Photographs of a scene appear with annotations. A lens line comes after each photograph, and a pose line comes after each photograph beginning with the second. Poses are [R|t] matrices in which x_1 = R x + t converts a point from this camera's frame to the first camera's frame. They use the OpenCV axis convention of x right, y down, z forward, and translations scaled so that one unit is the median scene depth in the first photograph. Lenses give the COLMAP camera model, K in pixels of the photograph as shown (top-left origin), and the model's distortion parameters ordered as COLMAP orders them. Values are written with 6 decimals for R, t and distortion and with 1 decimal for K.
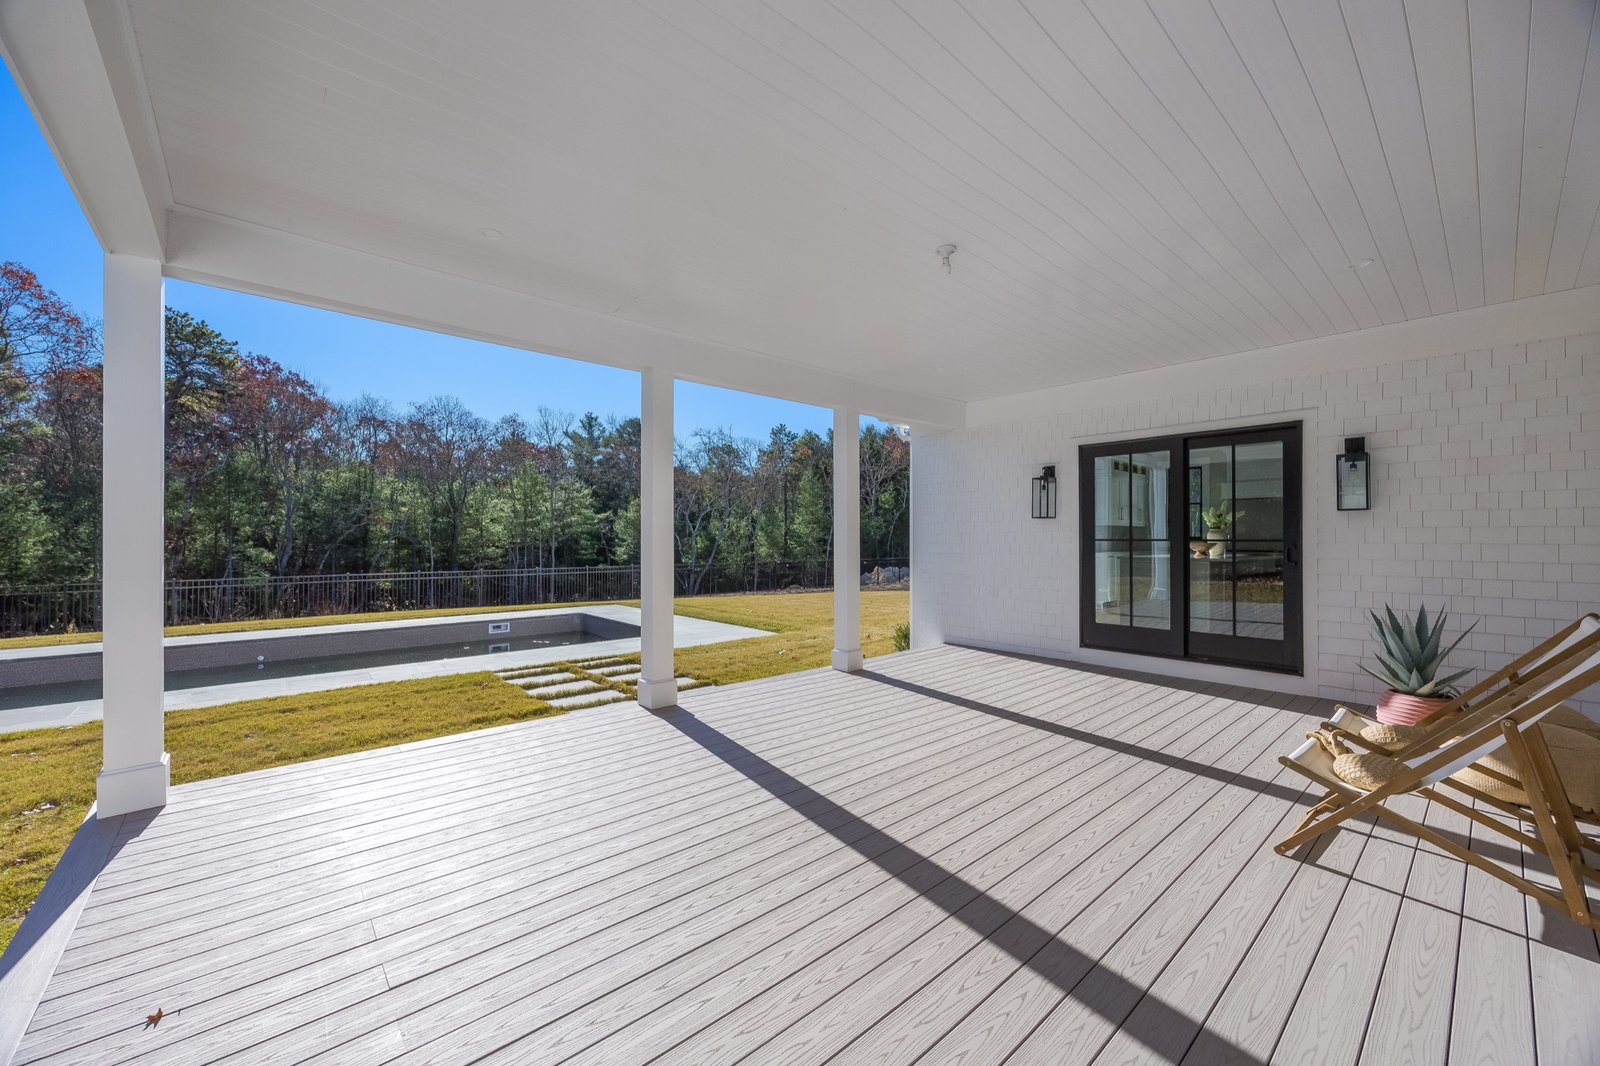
lens RADIAL K [[614.5, 0, 798.2], [0, 614.5, 555.9], [0, 0, 1]] dist [0.000867, -0.000001]
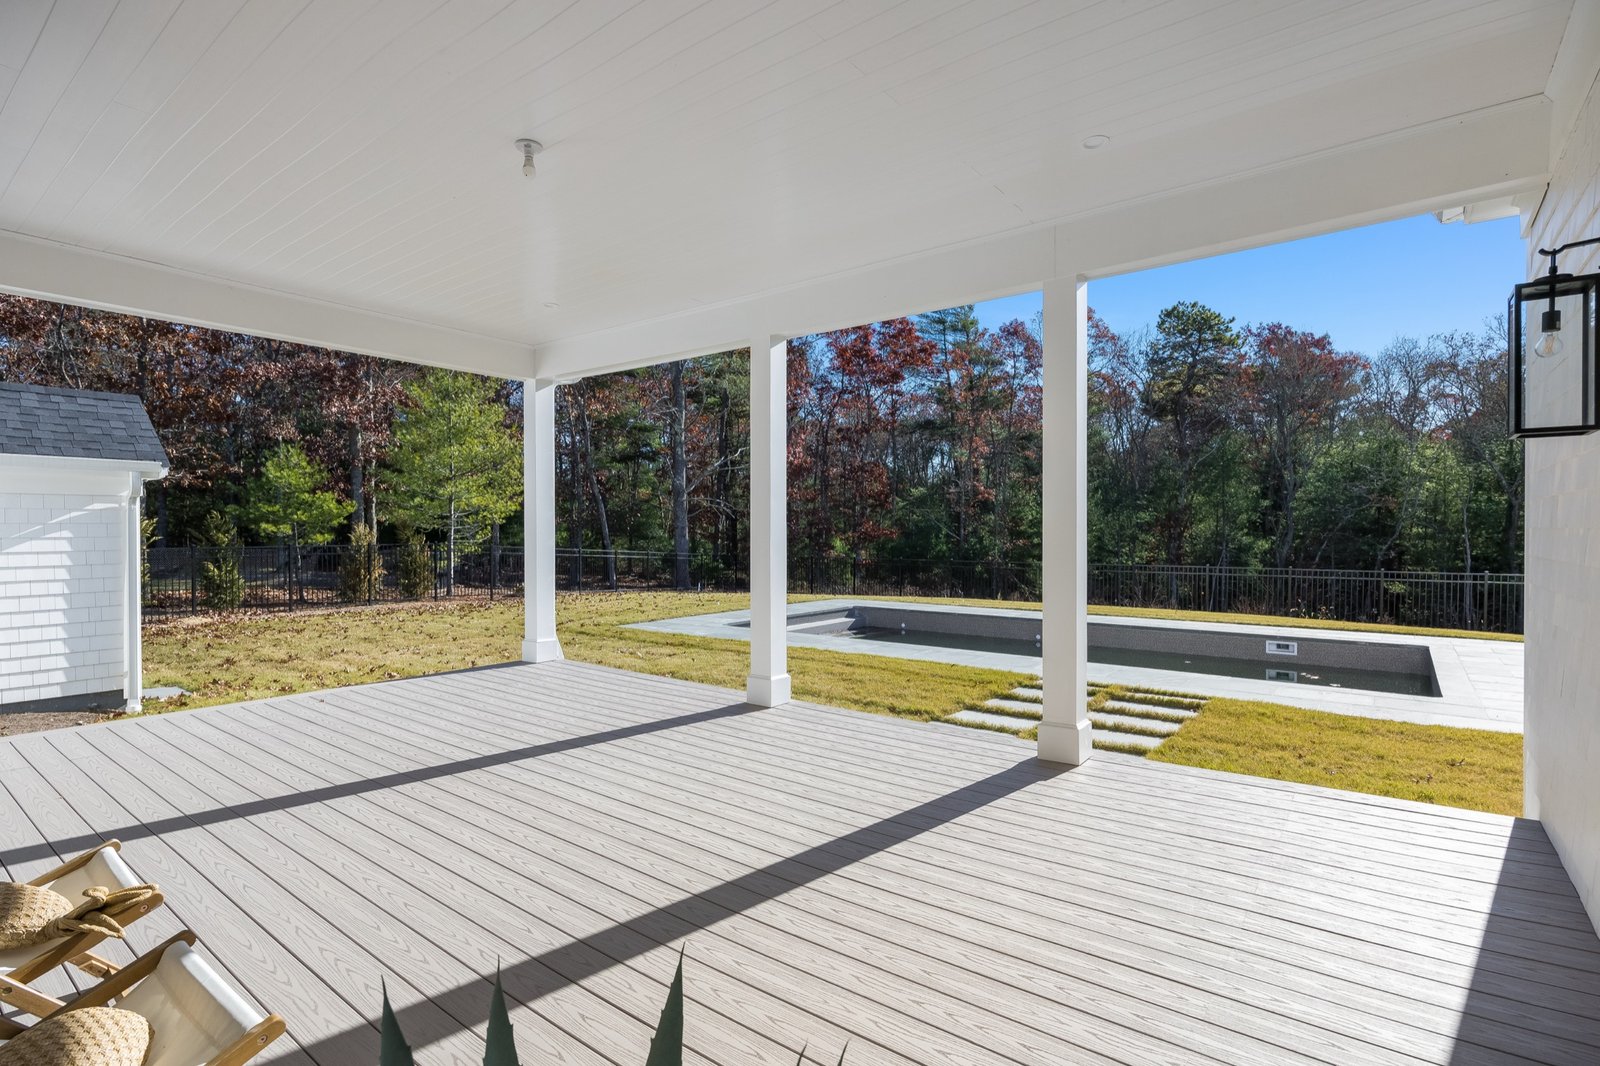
lens RADIAL K [[779.4, 0, 800.0], [0, 779.4, 533.0], [0, 0, 1]] dist [-0.003079, -0.000354]
pose [[0.191969, 0.007352, -0.981373, 0.919191], [-0.025695, 0.999667, 0.002463, -0.015229], [0.981064, 0.024744, 0.192094, 0.815584]]
